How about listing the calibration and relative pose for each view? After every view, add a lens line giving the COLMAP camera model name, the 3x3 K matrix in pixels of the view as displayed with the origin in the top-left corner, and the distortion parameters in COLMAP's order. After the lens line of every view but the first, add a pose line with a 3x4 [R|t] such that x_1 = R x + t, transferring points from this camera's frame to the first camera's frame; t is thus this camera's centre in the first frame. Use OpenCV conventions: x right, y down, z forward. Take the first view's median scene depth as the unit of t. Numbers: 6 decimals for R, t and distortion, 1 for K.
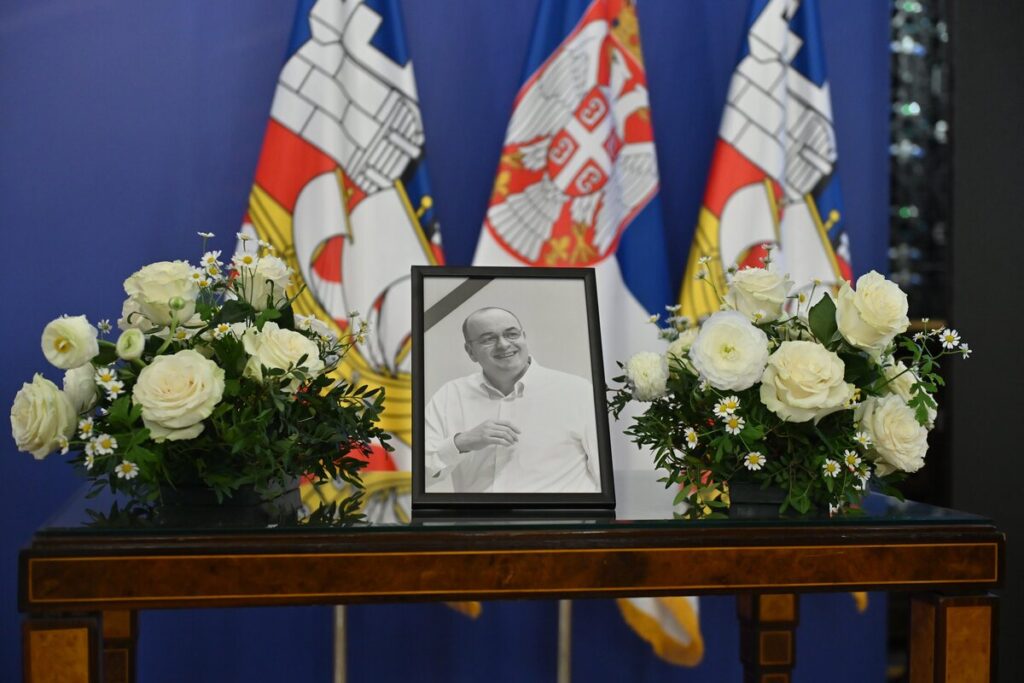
lens RADIAL K [[1517.0, 0, 512.0], [0, 1517.0, 341.5], [0, 0, 1]] dist [0.001182, 0.050967]
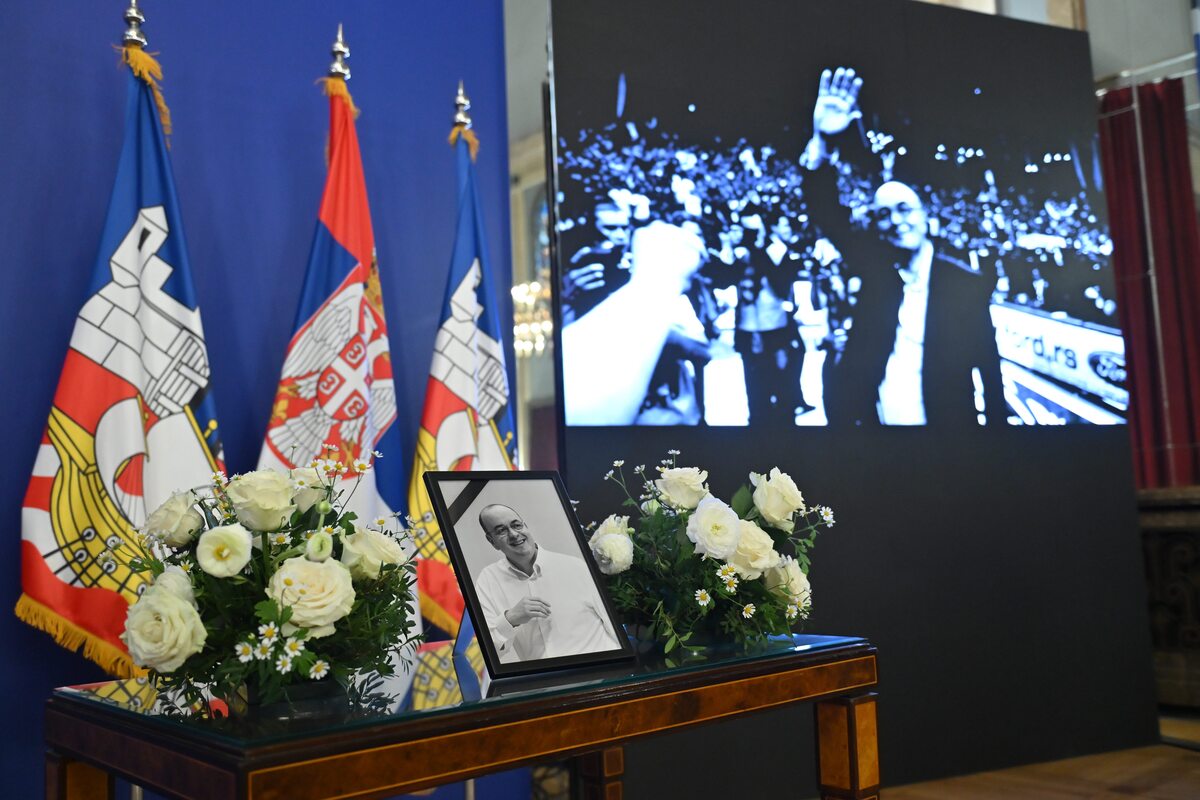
lens RADIAL K [[1096.2, 0, 600.0], [0, 1096.2, 400.0], [0, 0, 1]] dist [0.015203, 0.004102]
pose [[0.859537, 0.012278, 0.510927, -0.236717], [0.050195, 0.992850, -0.108301, -0.003719], [-0.508603, 0.118735, 0.852775, 0.120881]]
